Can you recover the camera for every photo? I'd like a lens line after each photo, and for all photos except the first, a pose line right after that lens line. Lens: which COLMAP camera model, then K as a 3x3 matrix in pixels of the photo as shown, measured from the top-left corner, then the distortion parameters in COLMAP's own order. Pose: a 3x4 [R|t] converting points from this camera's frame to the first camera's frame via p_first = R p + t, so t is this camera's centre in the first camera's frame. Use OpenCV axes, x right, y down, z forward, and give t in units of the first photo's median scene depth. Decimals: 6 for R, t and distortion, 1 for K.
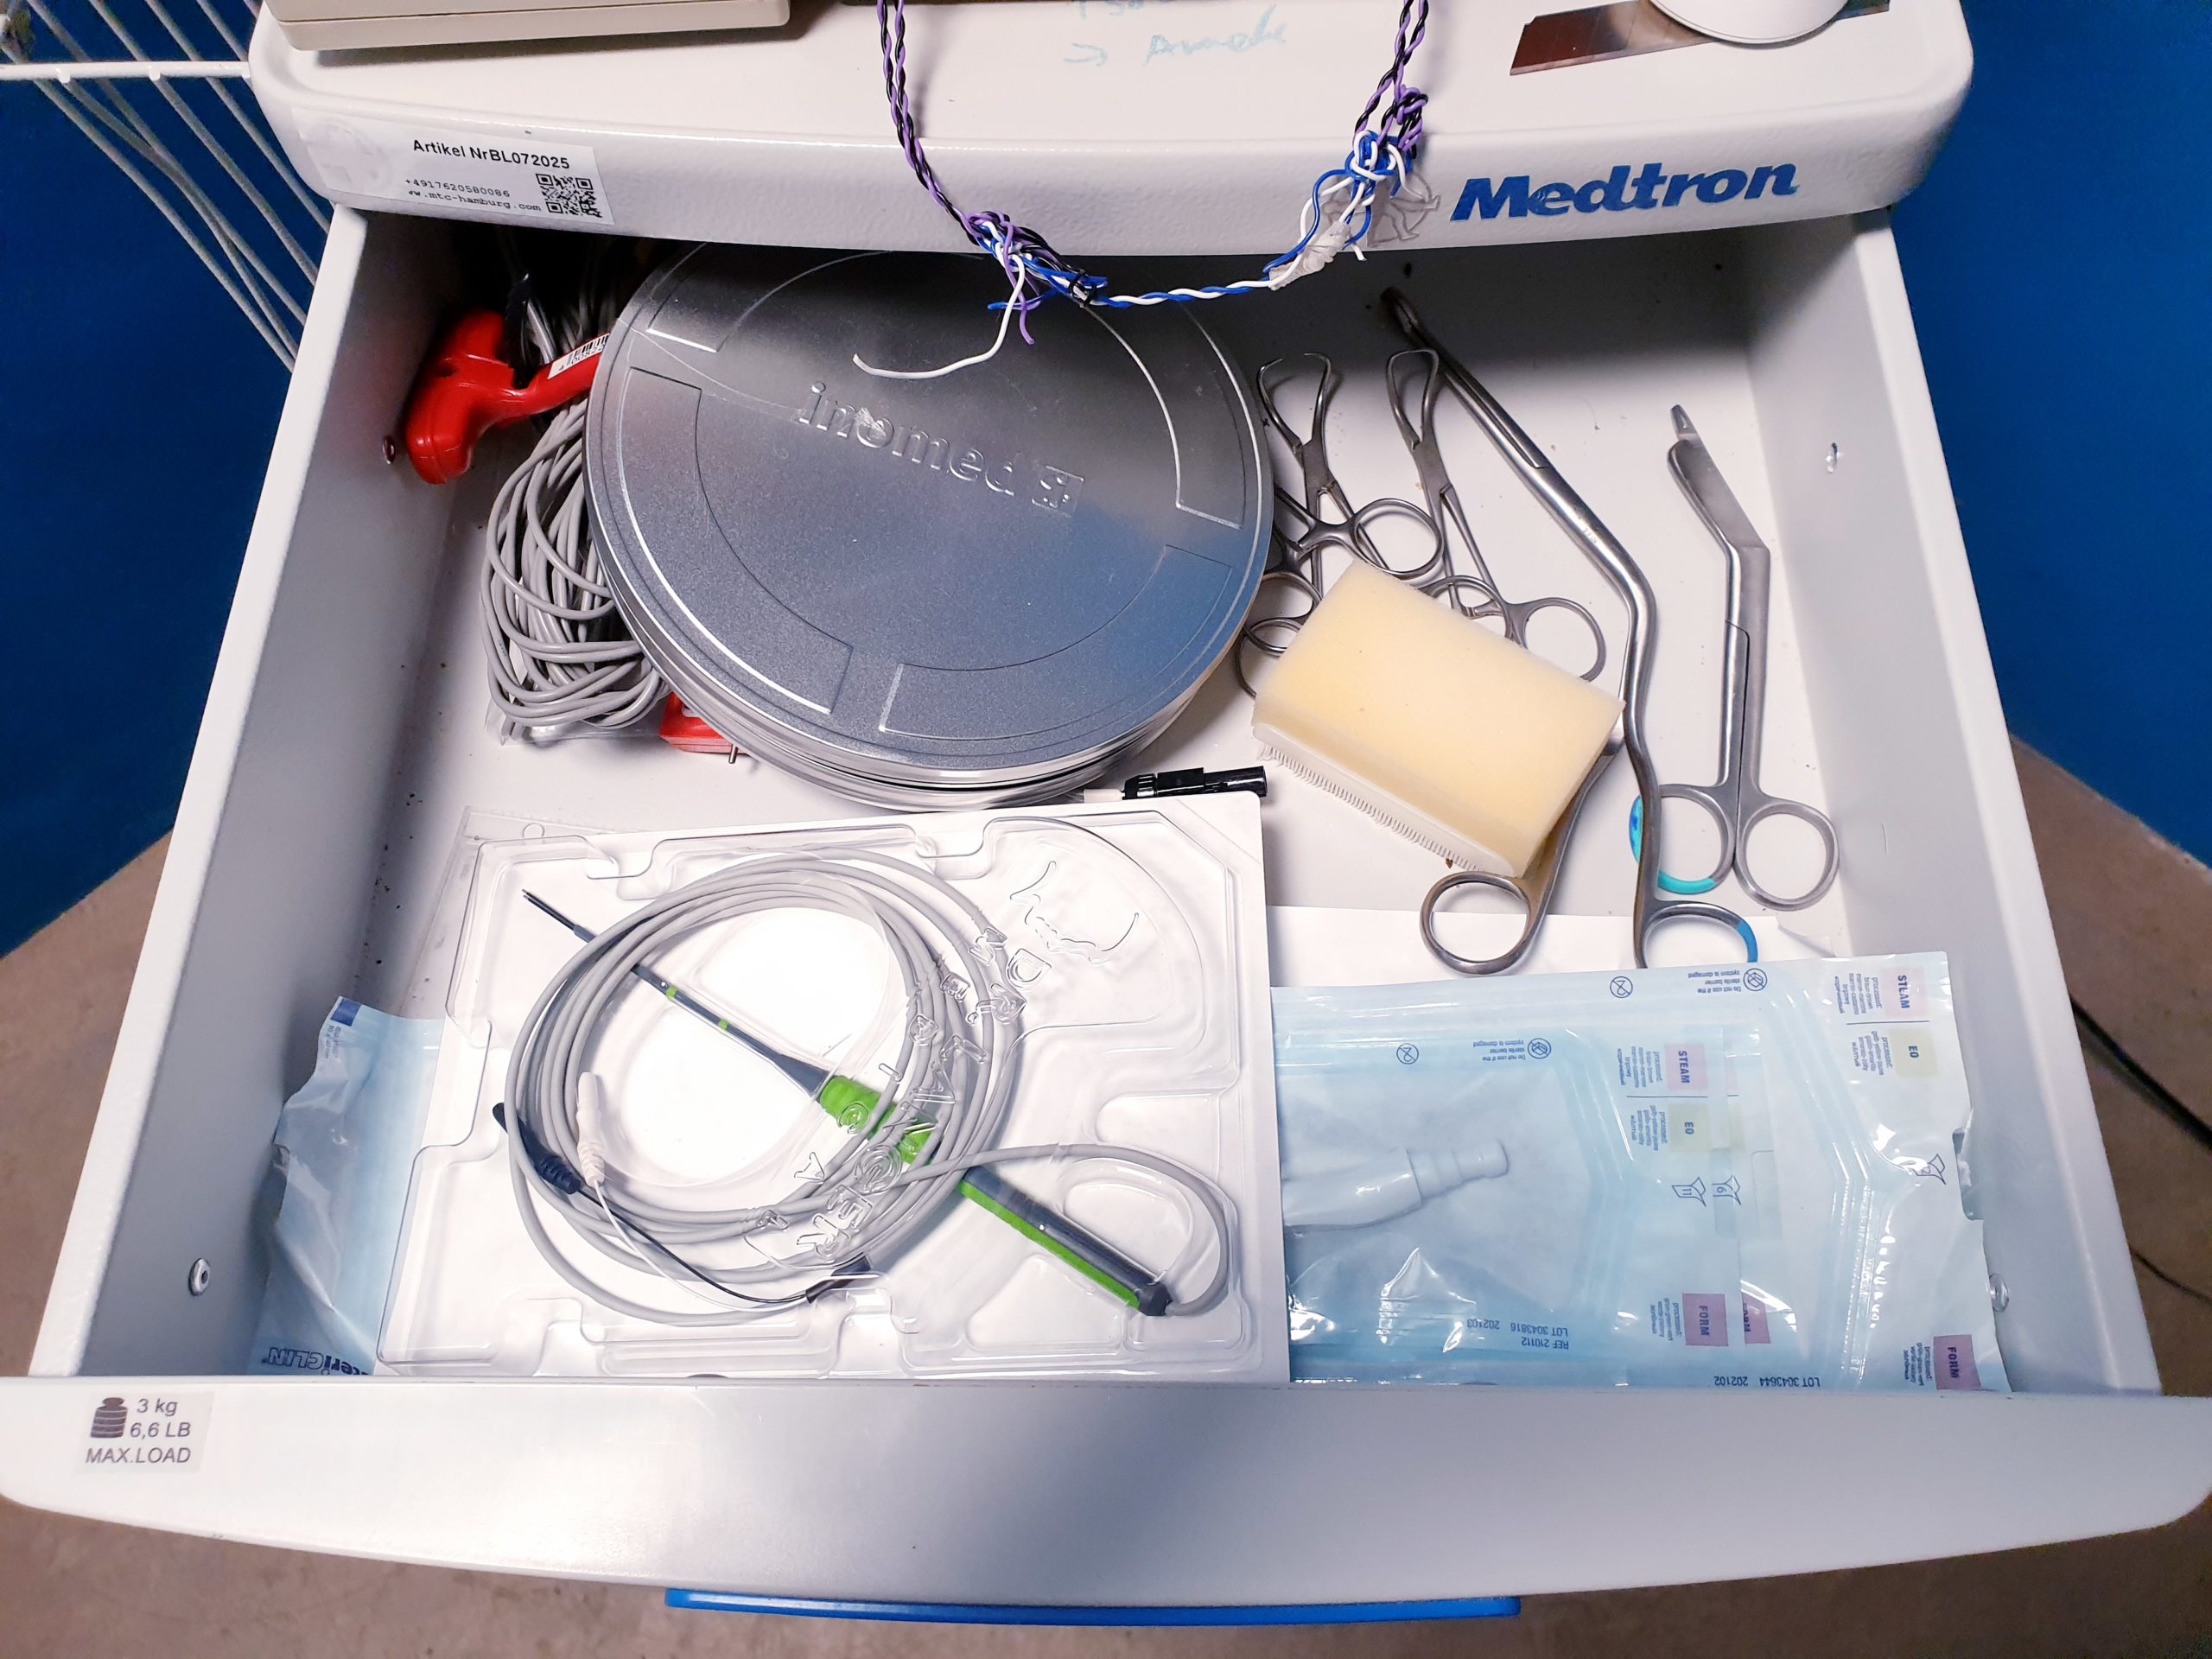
lens RADIAL K [[1729.1, 0, 1106.0], [0, 1729.1, 829.5], [0, 0, 1]] dist [-0.019701, -0.004240]
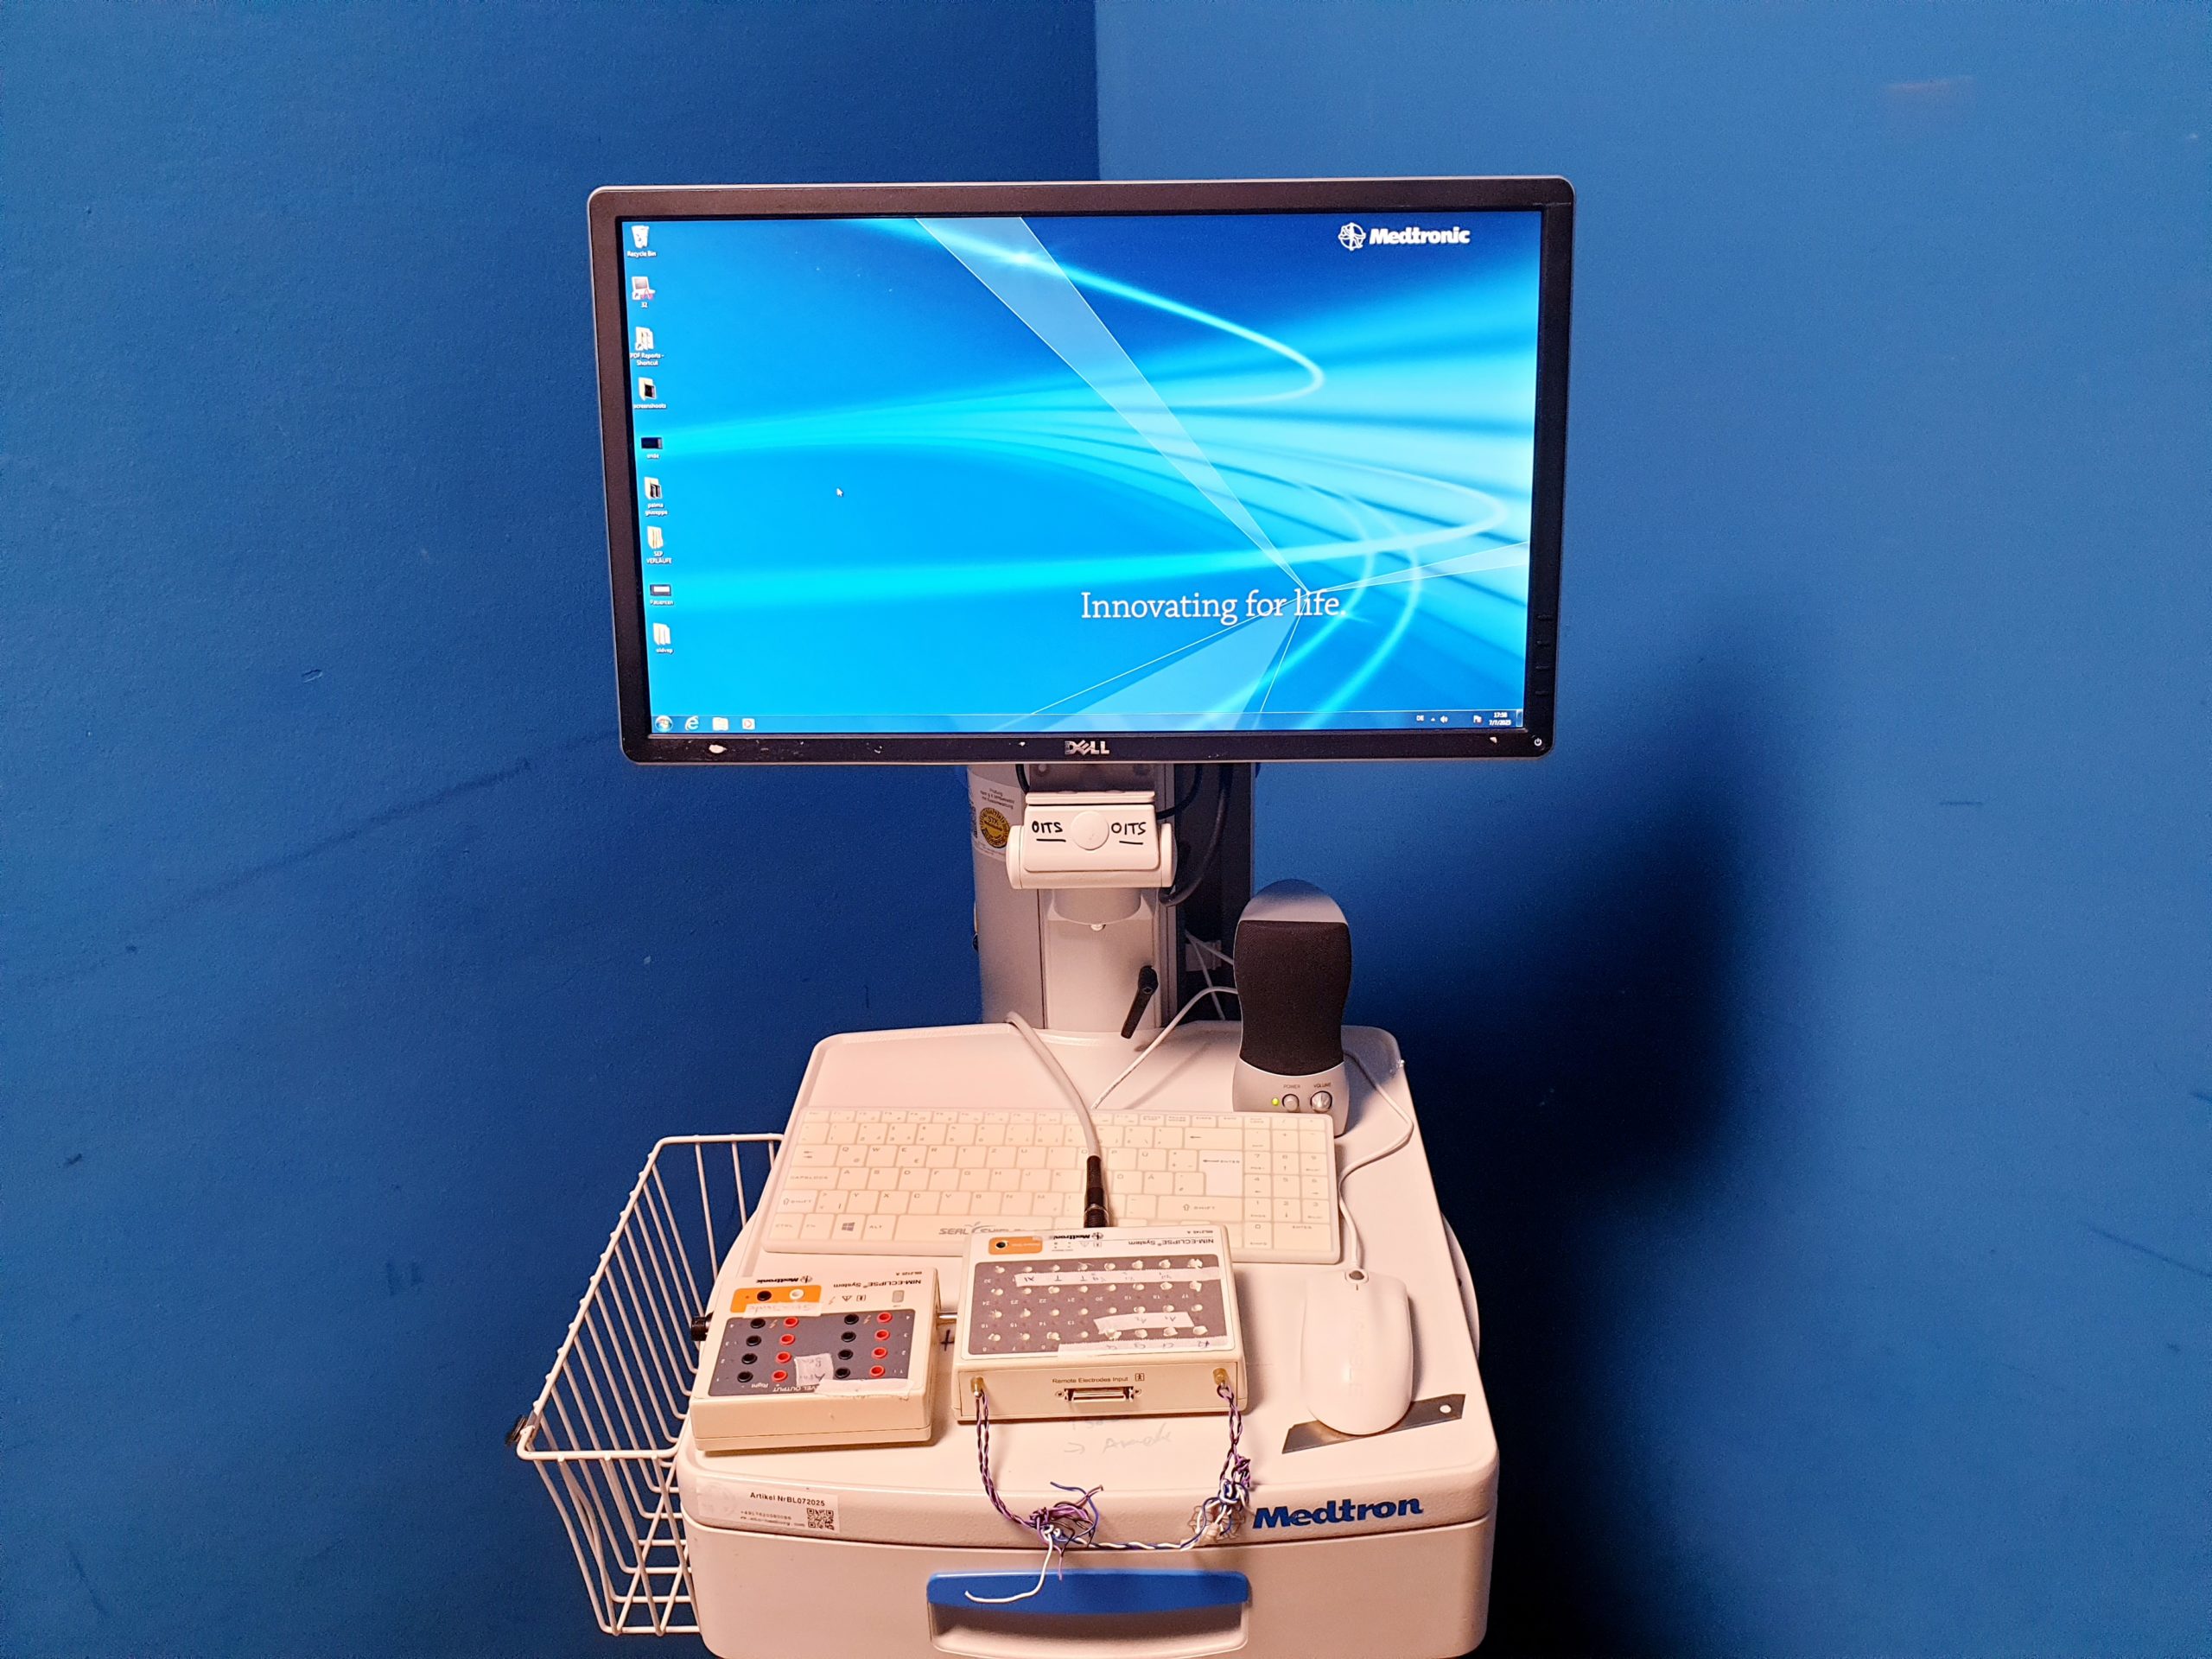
lens RADIAL K [[1639.4, 0, 1106.0], [0, 1639.4, 829.5], [0, 0, 1]] dist [0.168812, -0.445837]
pose [[0.999772, -0.014377, -0.015761, 0.070495], [0.000314, 0.748626, -0.662993, 0.333285], [0.021330, 0.662837, 0.748460, -1.025671]]
